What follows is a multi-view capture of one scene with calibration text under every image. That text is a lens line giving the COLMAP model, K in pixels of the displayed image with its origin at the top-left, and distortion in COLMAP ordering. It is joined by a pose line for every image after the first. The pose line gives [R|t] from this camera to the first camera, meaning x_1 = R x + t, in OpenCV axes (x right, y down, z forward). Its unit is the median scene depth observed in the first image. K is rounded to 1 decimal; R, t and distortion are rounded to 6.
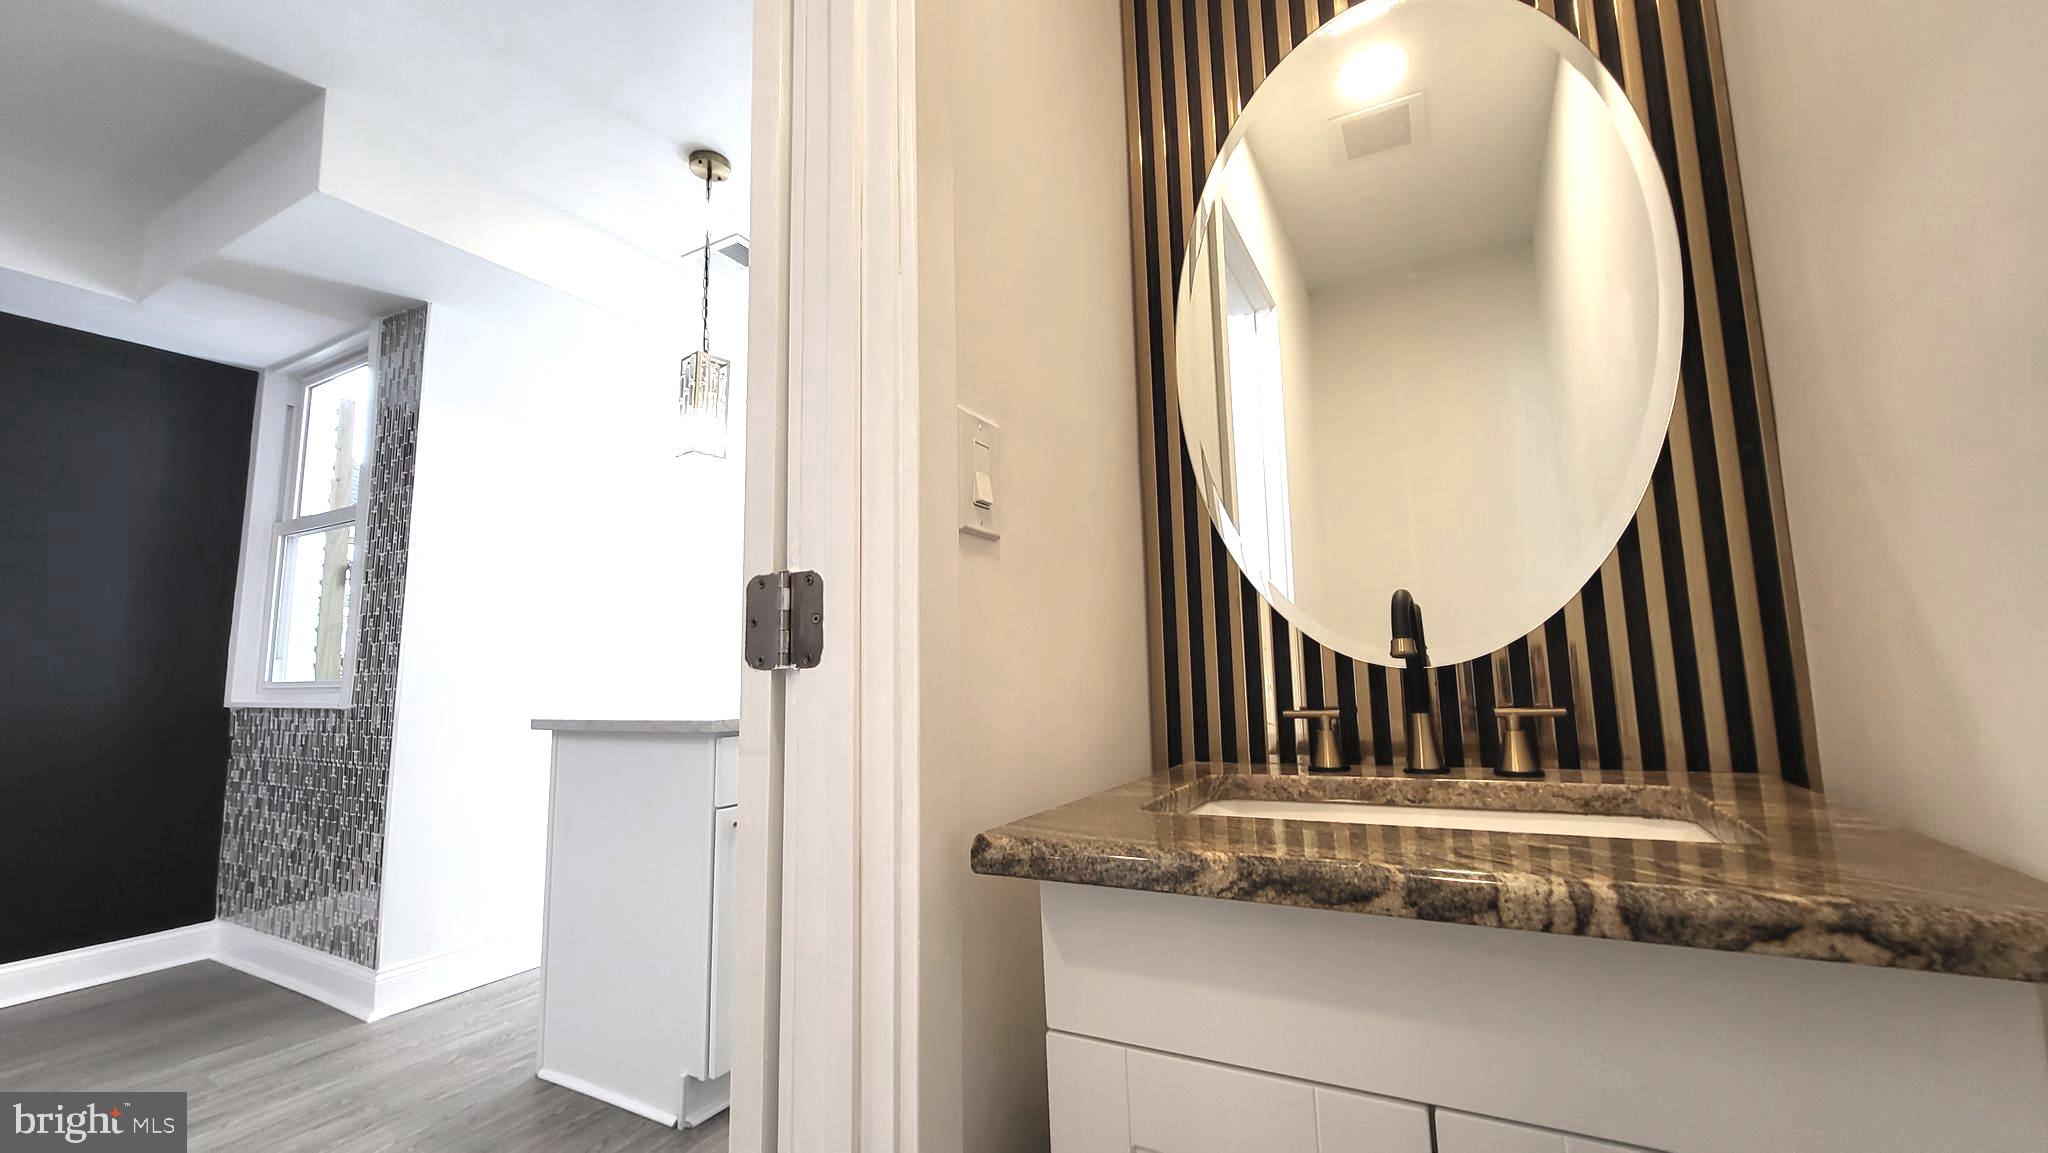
lens RADIAL K [[787.5, 0, 1046.0], [0, 787.5, 572.1], [0, 0, 1]] dist [0.001135, 0.000035]
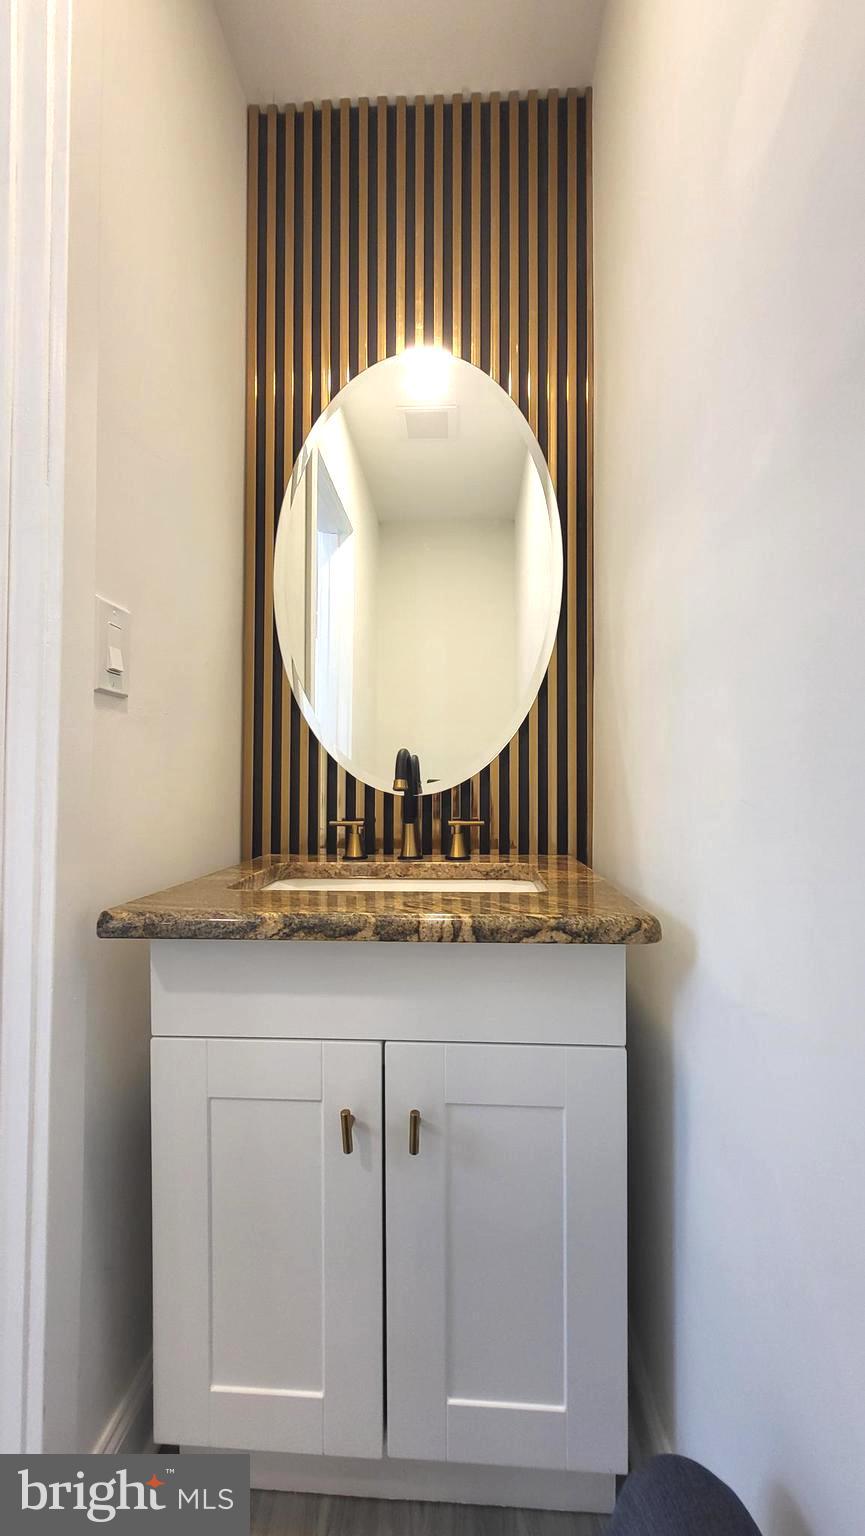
lens RADIAL K [[590.6, 0, 432.5], [0, 590.6, 768.0], [0, 0, 1]] dist [0.001135, 0.000035]
pose [[0.908885, 0.038951, 0.415223, 0.000288], [-0.080339, 0.993333, 0.082674, -0.047517], [-0.409235, -0.108499, 0.905955, -0.144138]]
